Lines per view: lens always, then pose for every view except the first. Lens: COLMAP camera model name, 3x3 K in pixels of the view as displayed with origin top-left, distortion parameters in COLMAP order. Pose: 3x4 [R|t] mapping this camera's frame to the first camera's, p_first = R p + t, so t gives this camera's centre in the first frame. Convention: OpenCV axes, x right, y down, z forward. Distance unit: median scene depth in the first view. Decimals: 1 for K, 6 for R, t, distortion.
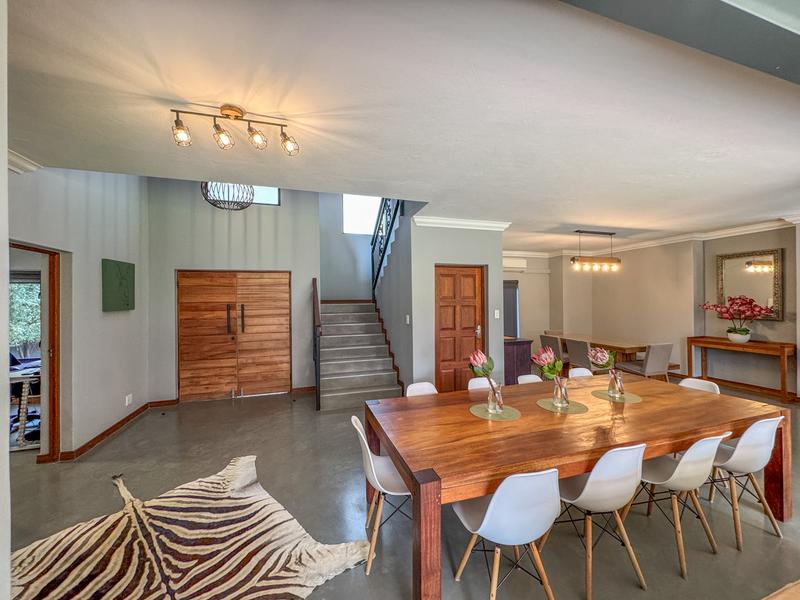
lens RADIAL K [[318.1, 0, 399.9], [0, 318.1, 299.0], [0, 0, 1]] dist [-0.002945, 0.000555]
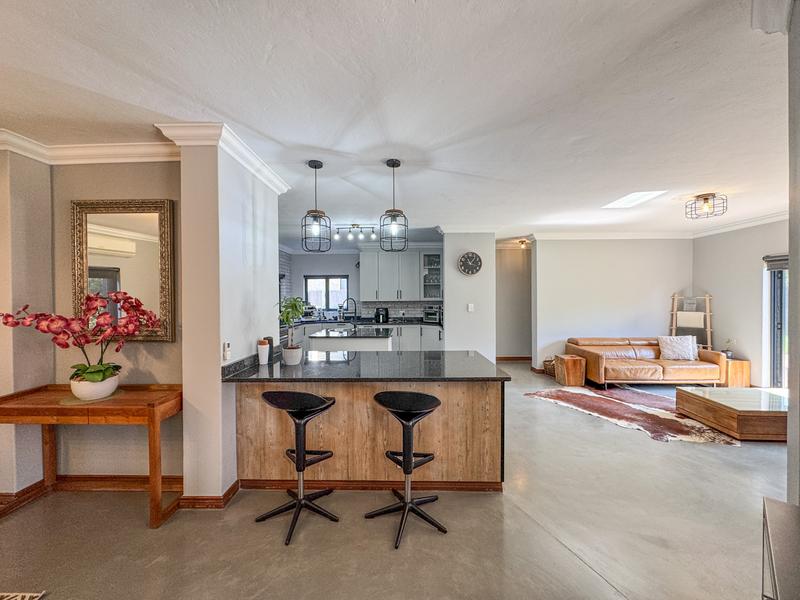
lens RADIAL K [[318.1, 0, 400.5], [0, 318.1, 300.1], [0, 0, 1]] dist [-0.002945, 0.000555]
pose [[0.311424, -0.004637, 0.950260, 0.833986], [-0.000235, 0.999988, 0.004956, -0.000833], [-0.950271, -0.001767, 0.311419, 0.490110]]
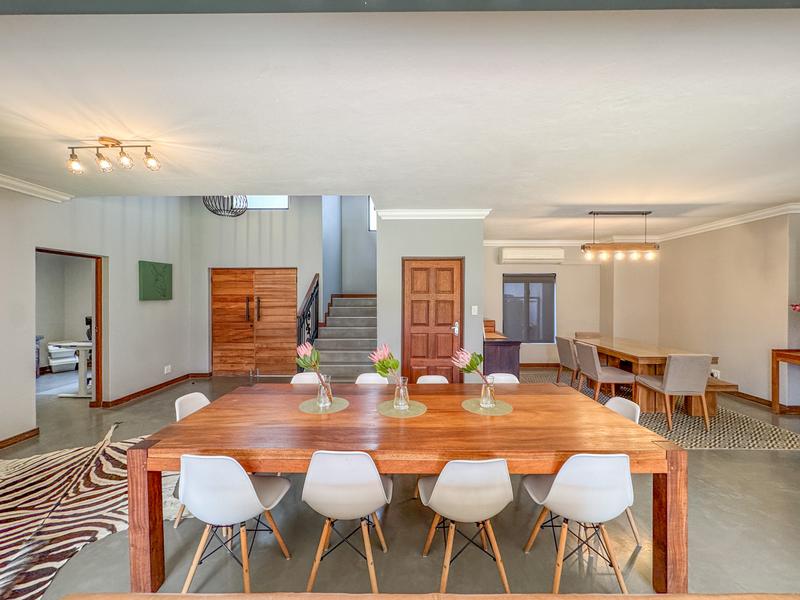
lens RADIAL K [[318.1, 0, 399.2], [0, 318.1, 298.9], [0, 0, 1]] dist [-0.002945, 0.000555]
pose [[0.949040, 0.012709, -0.314899, 0.384937], [-0.008638, 0.999860, 0.014322, 0.003116], [0.315037, -0.010872, 0.949017, 0.062790]]
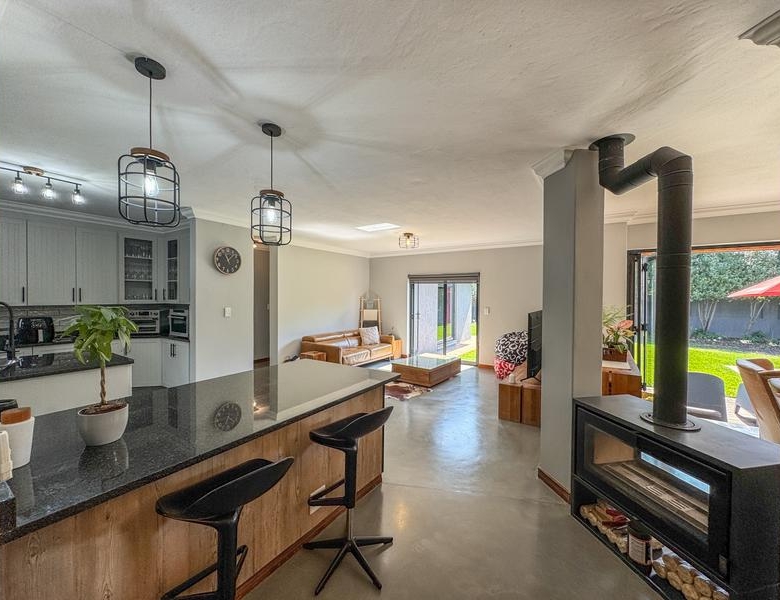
lens RADIAL K [[317.5, 0, 388.9], [0, 317.5, 299.5], [0, 0, 1]] dist [-0.002788, 0.000560]
pose [[-0.635334, -0.005033, 0.772221, 0.931599], [-0.003612, 0.999987, 0.003546, -0.011515], [-0.772229, -0.000536, -0.635344, 0.832548]]
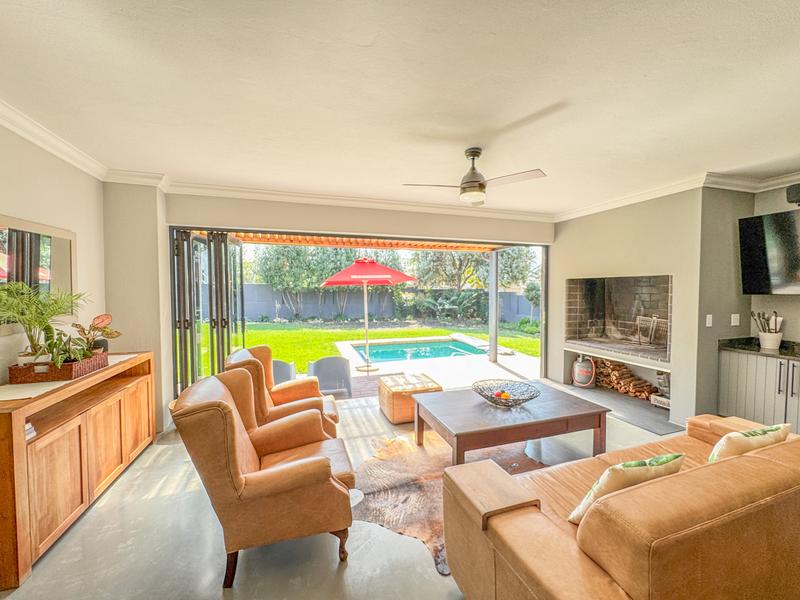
lens RADIAL K [[318.1, 0, 398.6], [0, 318.1, 296.8], [0, 0, 1]] dist [-0.002945, 0.000555]
pose [[-0.999851, 0.011029, -0.013255, 0.675371], [0.010771, 0.999754, 0.019387, 0.004334], [0.013466, 0.019241, -0.999724, 0.456406]]
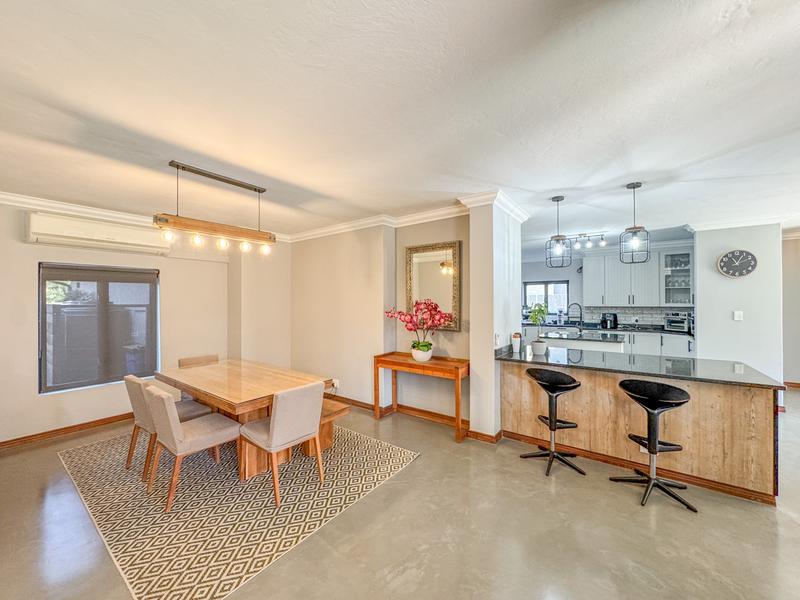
lens RADIAL K [[318.1, 0, 400.5], [0, 318.1, 299.7], [0, 0, 1]] dist [-0.002945, 0.000555]
pose [[0.802730, 0.007770, 0.596292, 0.608647], [-0.004885, 0.999967, -0.006454, -0.005024], [-0.596323, 0.002268, 0.802741, 0.445509]]
